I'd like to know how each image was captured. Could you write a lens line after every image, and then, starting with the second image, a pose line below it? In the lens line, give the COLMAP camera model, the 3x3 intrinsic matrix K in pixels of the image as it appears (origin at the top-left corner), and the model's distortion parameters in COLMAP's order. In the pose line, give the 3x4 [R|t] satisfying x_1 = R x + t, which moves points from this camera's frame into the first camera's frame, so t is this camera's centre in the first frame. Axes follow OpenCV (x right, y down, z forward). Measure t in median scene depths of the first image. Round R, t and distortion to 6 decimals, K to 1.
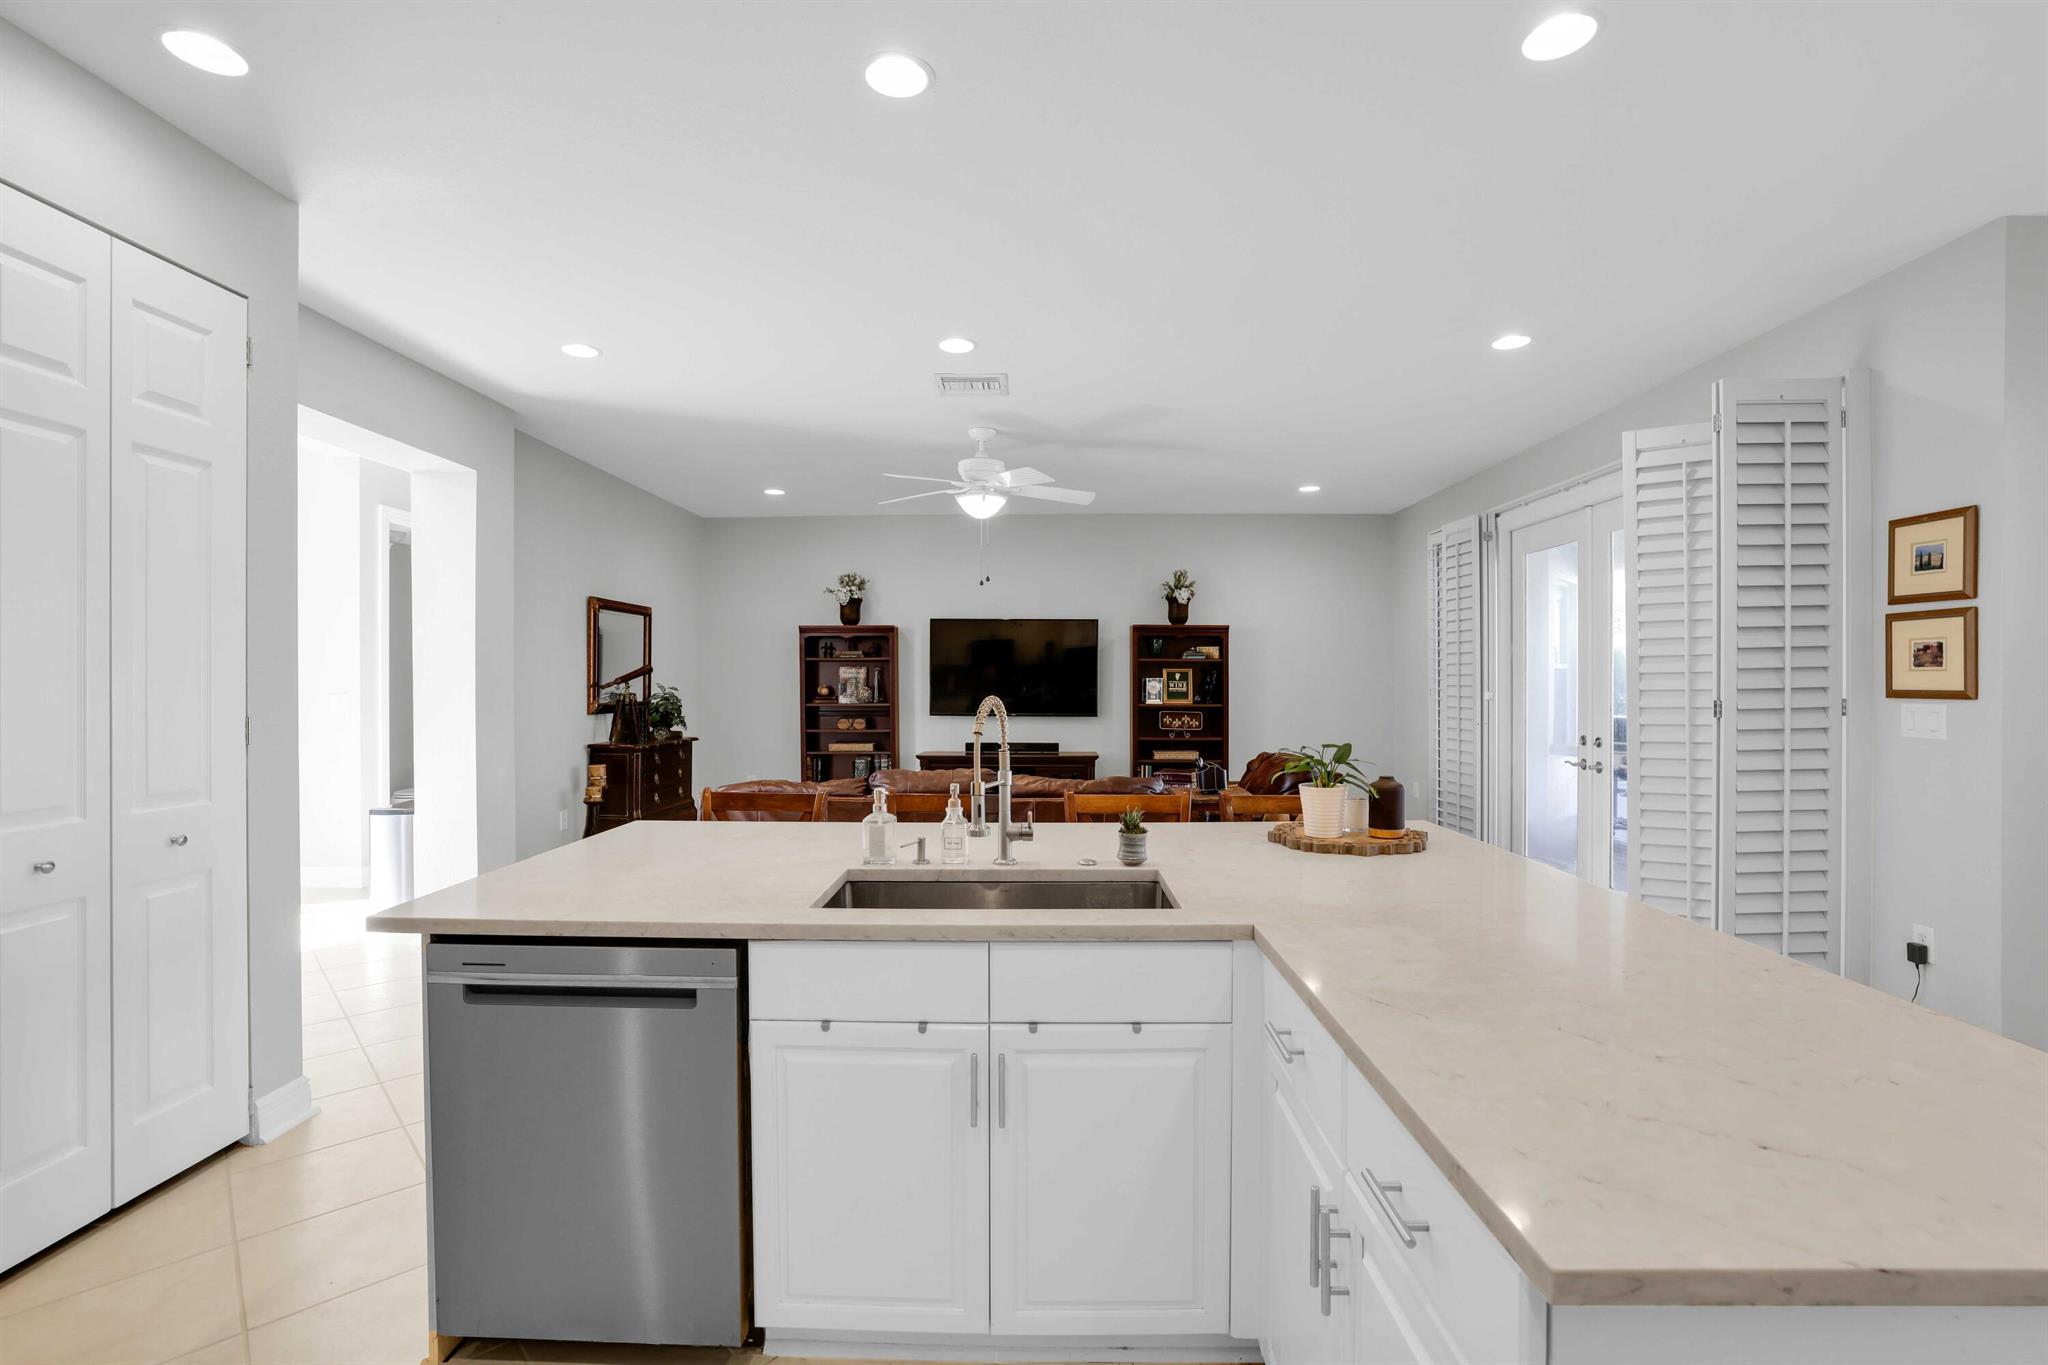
lens RADIAL K [[913.1, 0, 1024.0], [0, 913.1, 682.5], [0, 0, 1]] dist [-0.046209, 0.013140]
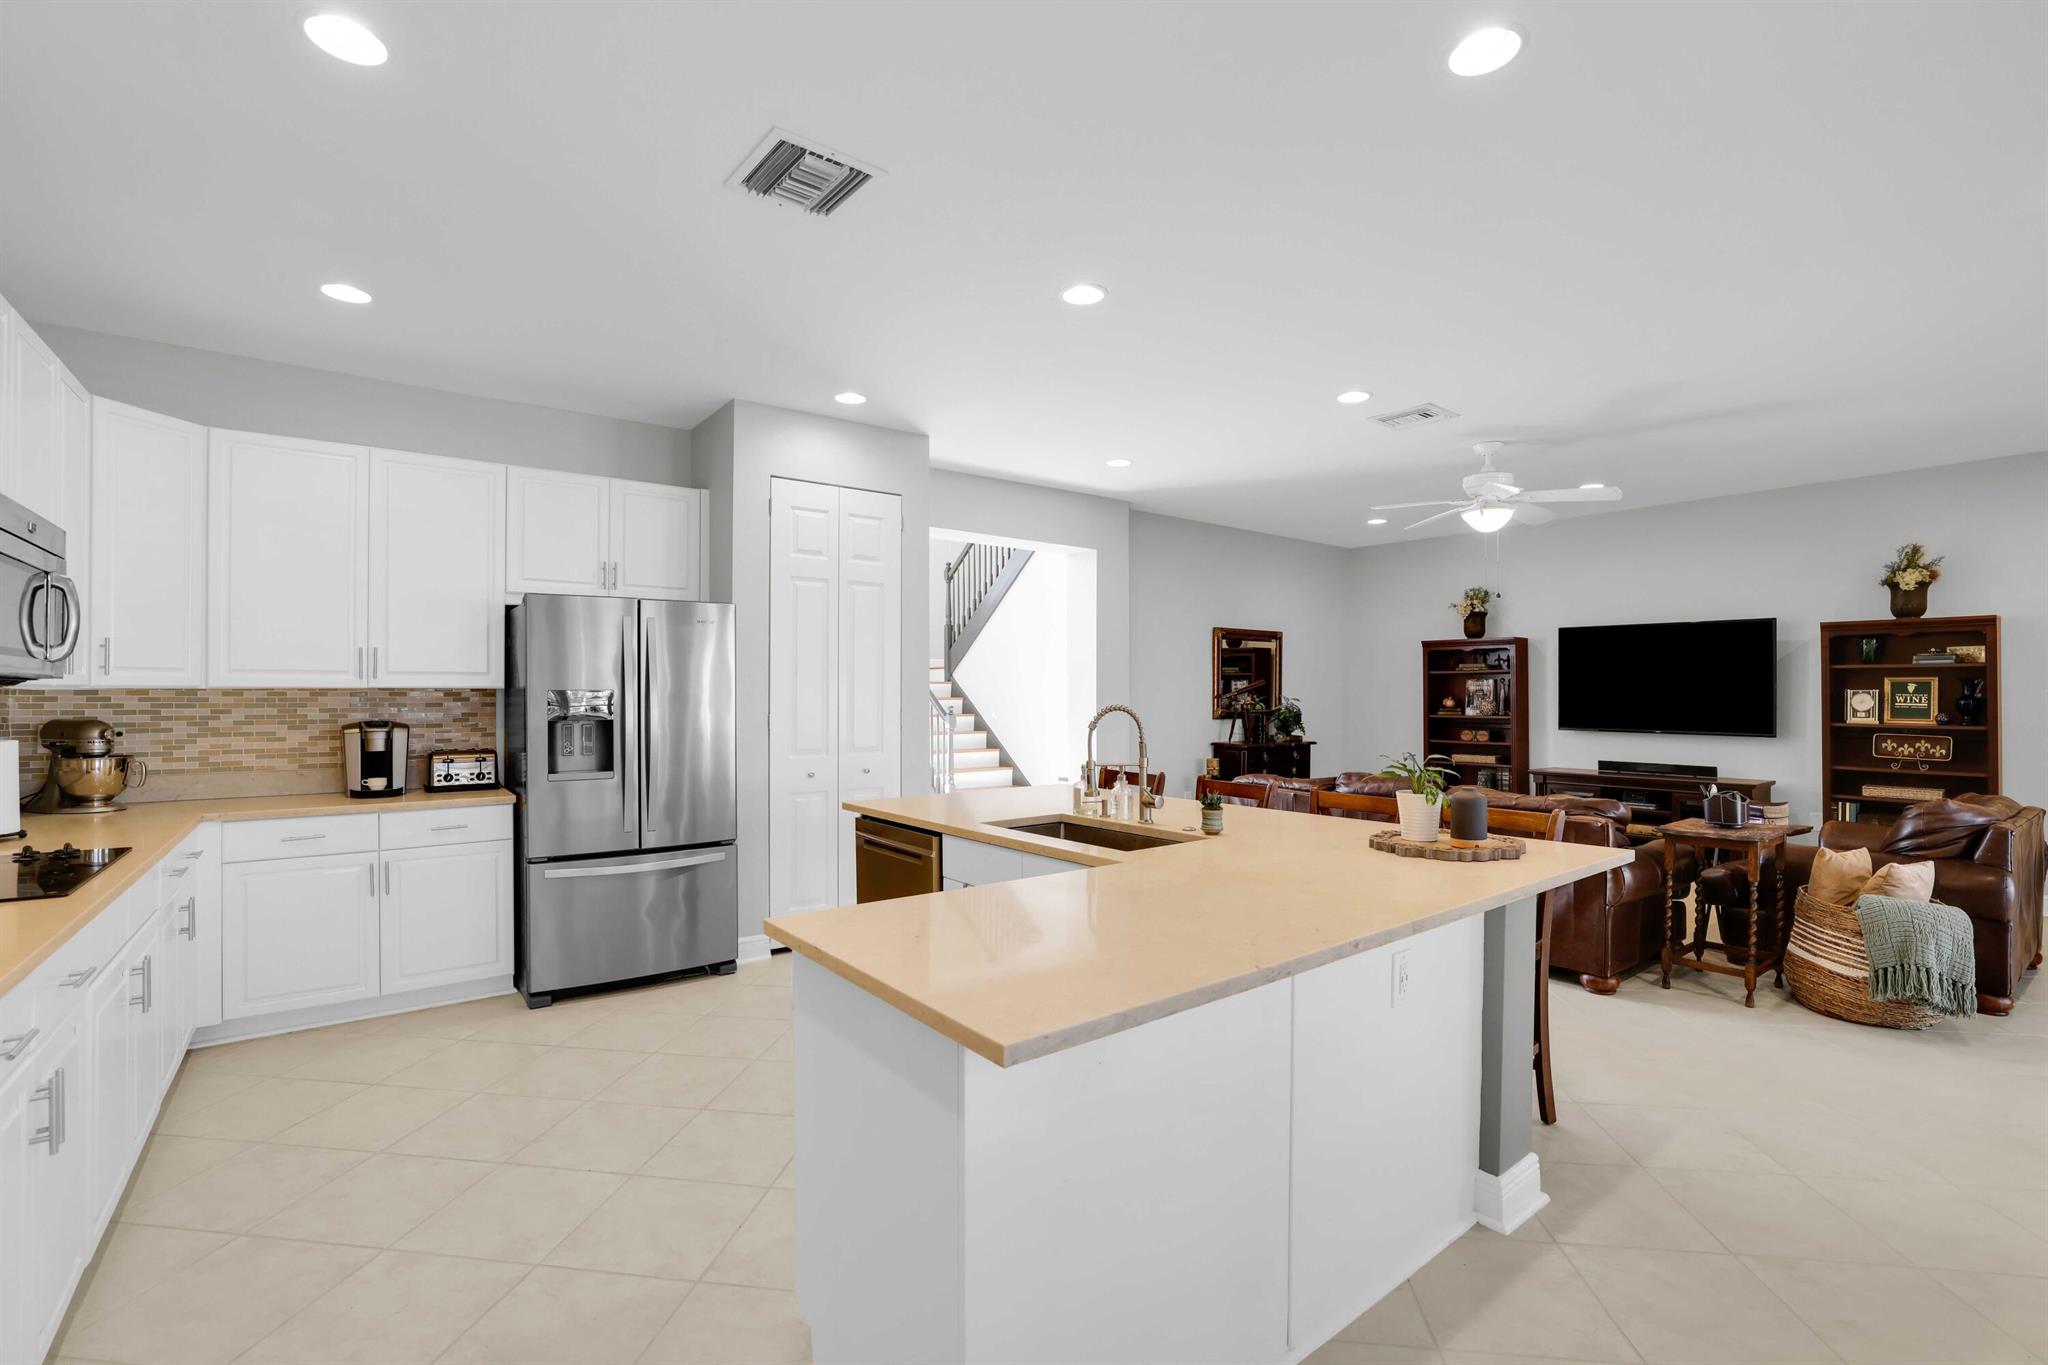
lens RADIAL K [[892.7, 0, 1030.8], [0, 892.7, 689.9], [0, 0, 1]] dist [-0.047570, 0.019548]
pose [[0.634035, -0.001851, -0.773302, 0.263658], [-0.001938, 0.999990, -0.003983, -0.000566], [0.773302, 0.004024, 0.634025, -0.004488]]
